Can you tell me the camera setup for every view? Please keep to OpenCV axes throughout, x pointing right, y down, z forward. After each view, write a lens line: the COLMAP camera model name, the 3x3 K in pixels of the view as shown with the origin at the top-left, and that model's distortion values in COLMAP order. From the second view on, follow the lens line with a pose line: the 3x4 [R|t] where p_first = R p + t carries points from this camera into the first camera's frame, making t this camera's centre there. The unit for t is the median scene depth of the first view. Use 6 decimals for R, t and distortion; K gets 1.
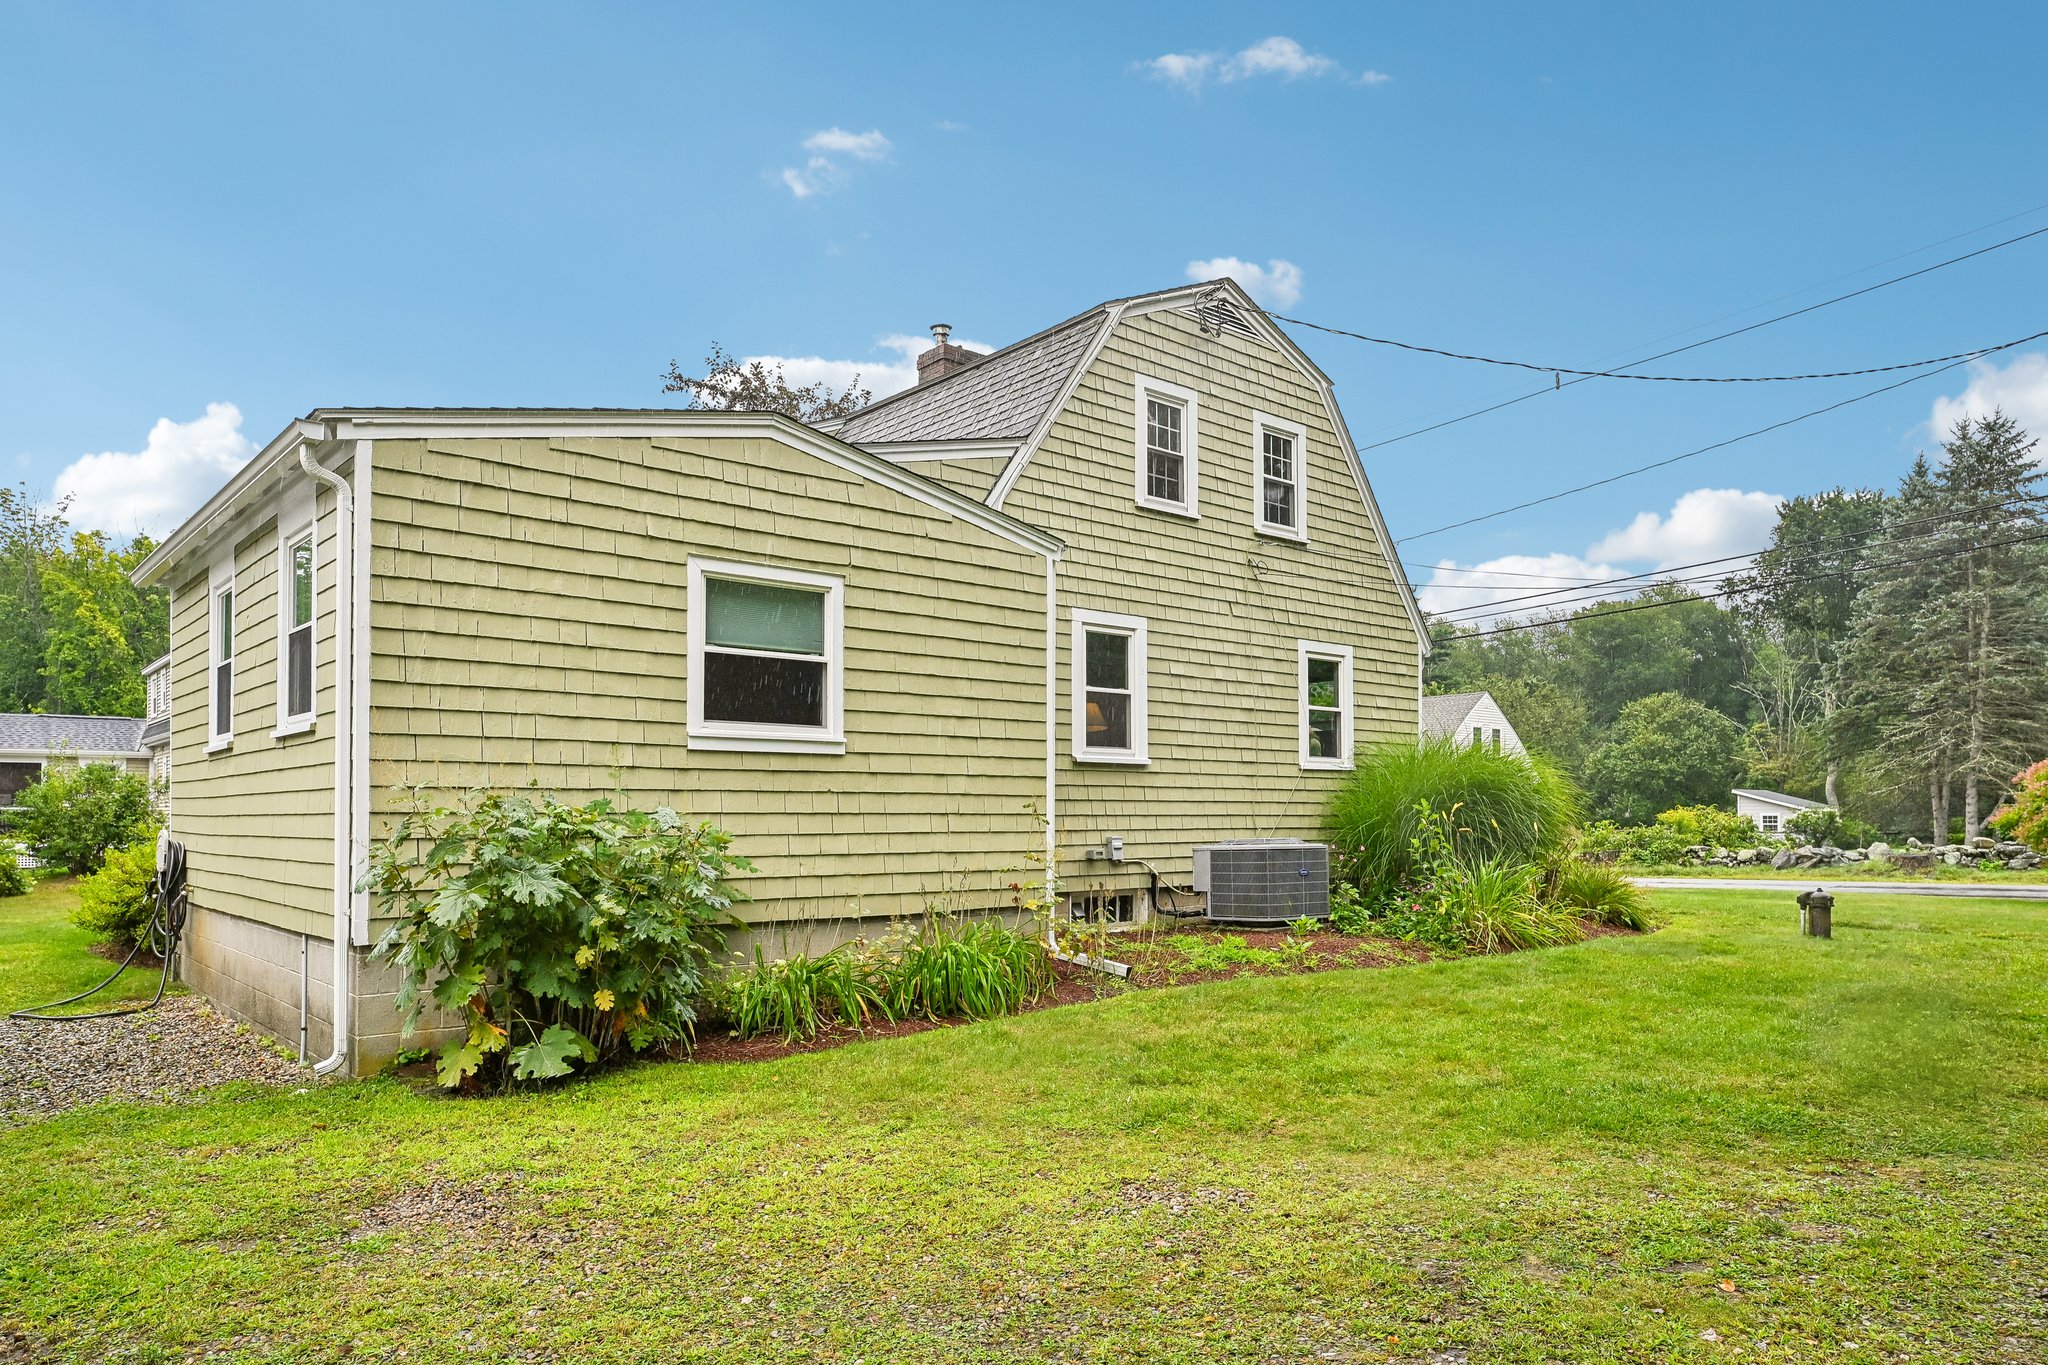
lens RADIAL K [[1331.8, 0, 1025.3], [0, 1331.8, 724.2], [0, 0, 1]] dist [-0.000718, -0.001053]
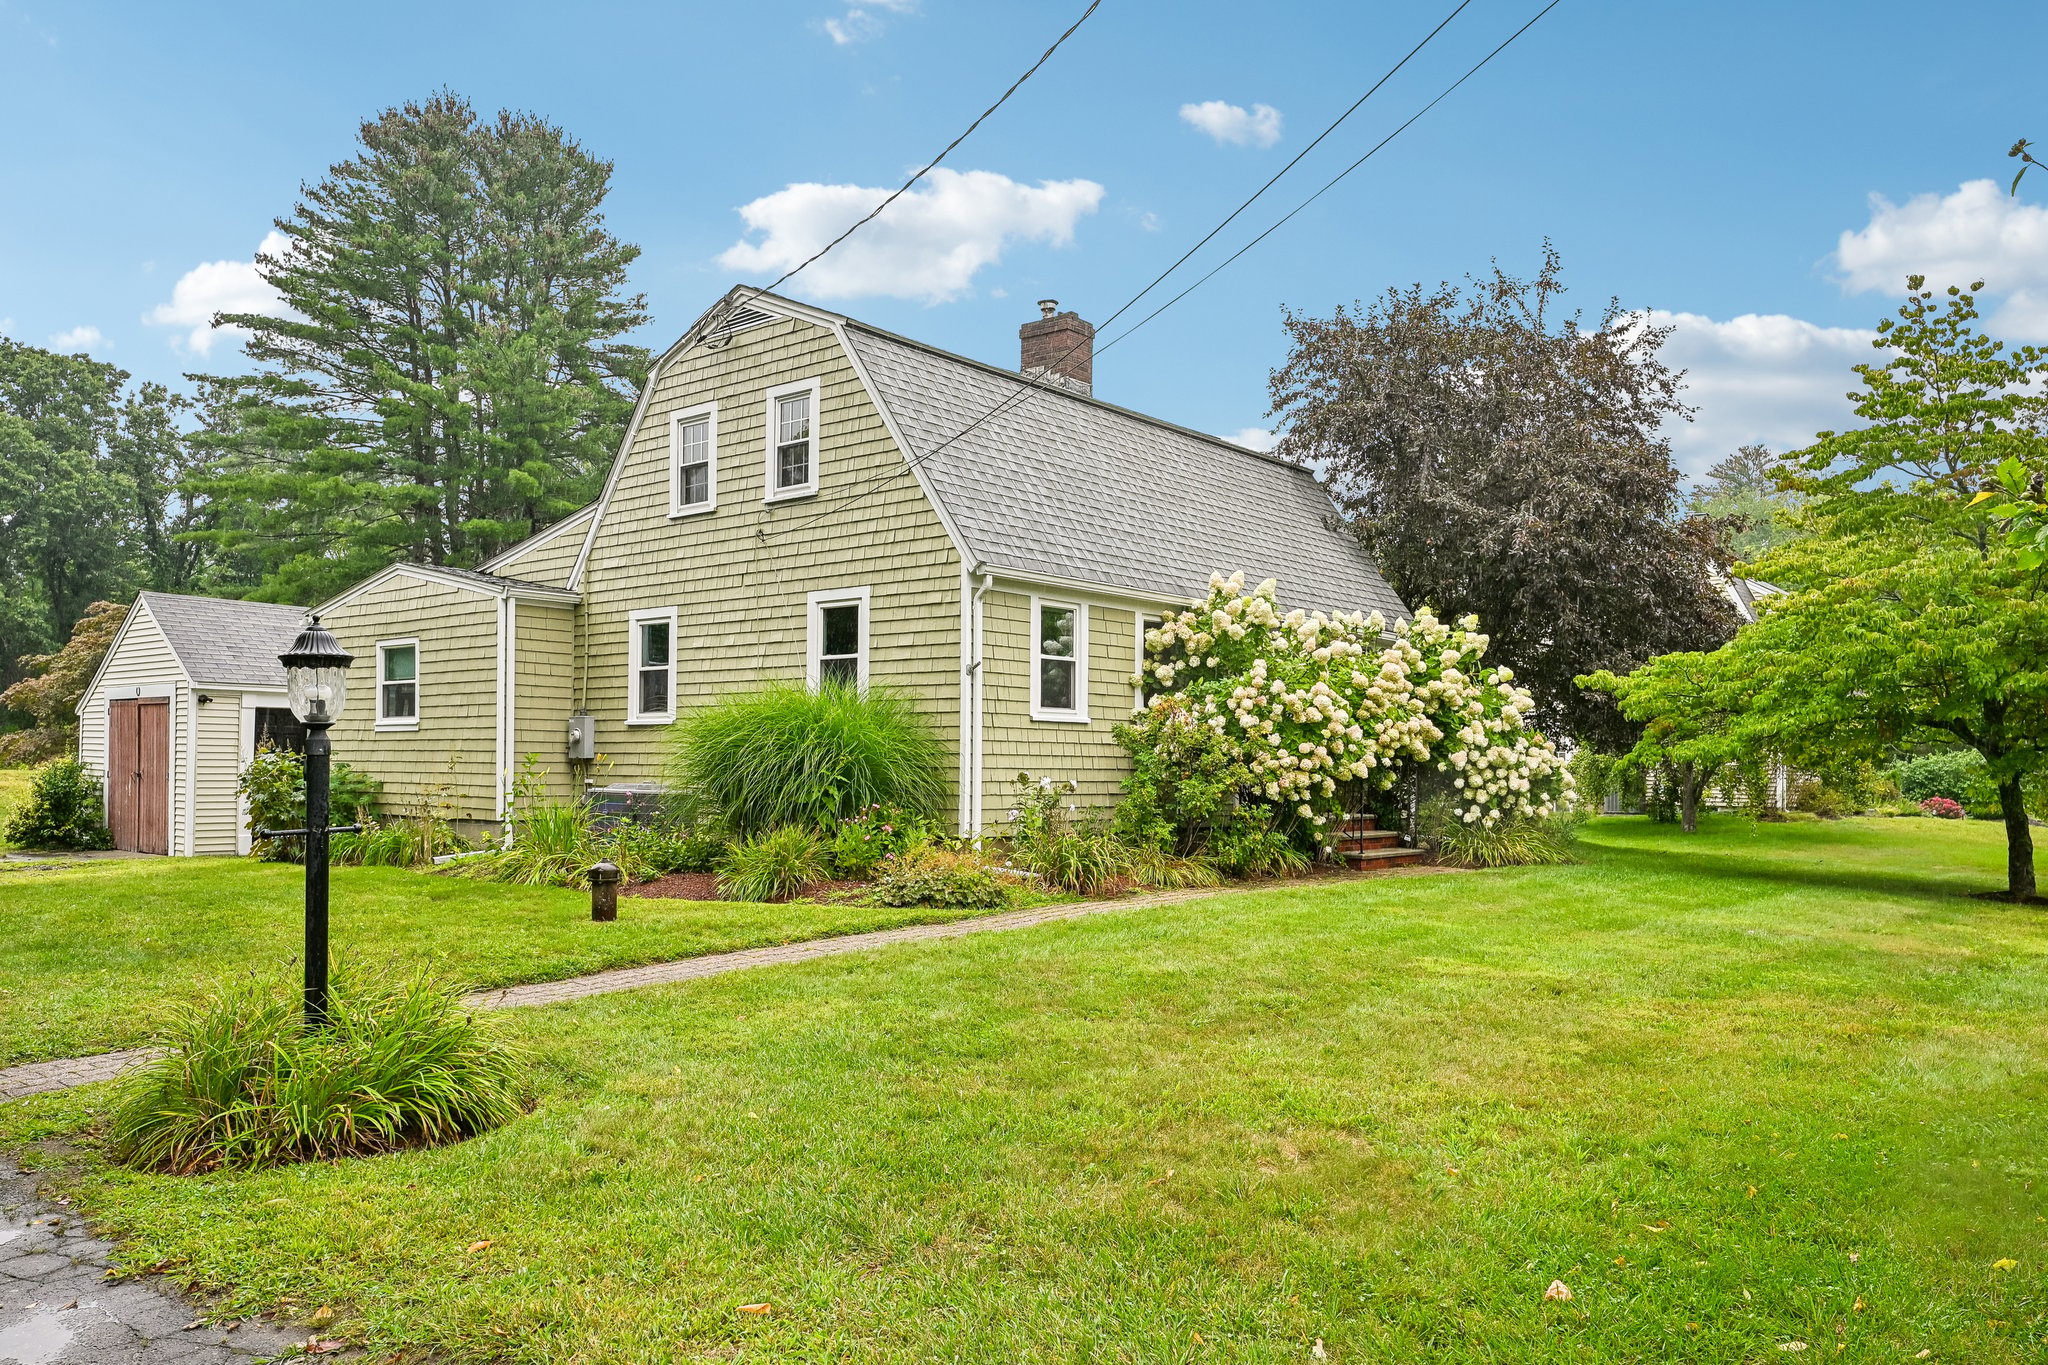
lens RADIAL K [[1453.6, 0, 1024.0], [0, 1453.6, 682.5], [0, 0, 1]] dist [-0.001718, 0.002507]
pose [[0.159247, -0.053973, -0.985762, 1.494931], [0.060572, 0.997157, -0.044812, 0.072846], [0.985379, -0.052574, 0.162063, 1.110288]]
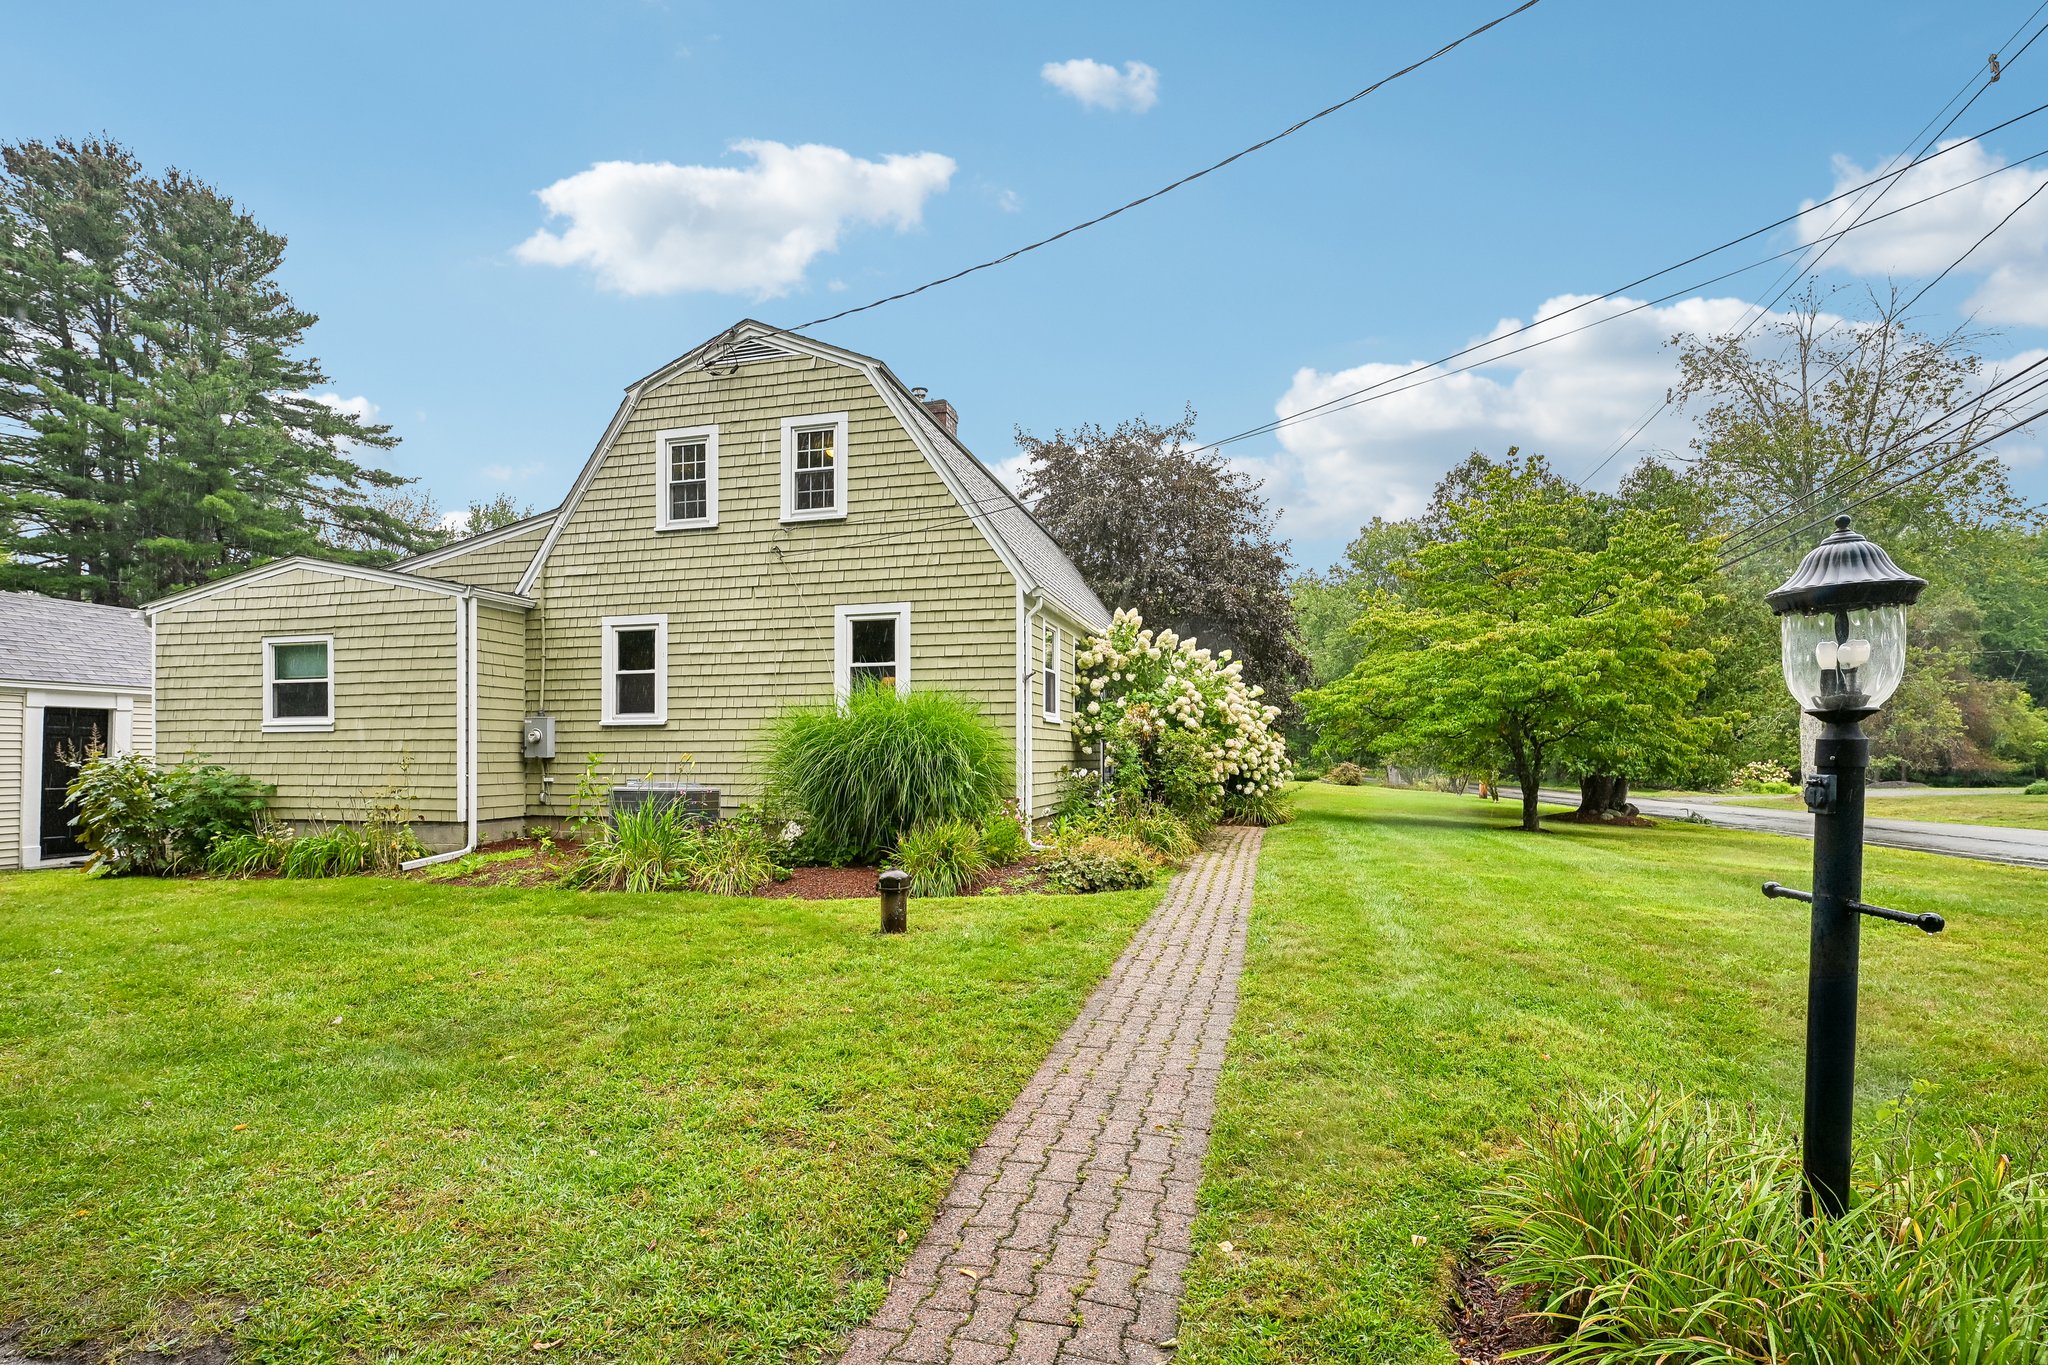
lens RADIAL K [[949.8, 0, 1025.2], [0, 949.8, 714.8], [0, 0, 1]] dist [-0.000867, -0.001331]
pose [[0.567174, -0.036294, -0.822798, 1.080416], [0.061545, 0.998103, -0.001602, 0.044503], [0.821295, -0.049730, 0.568332, 0.760972]]
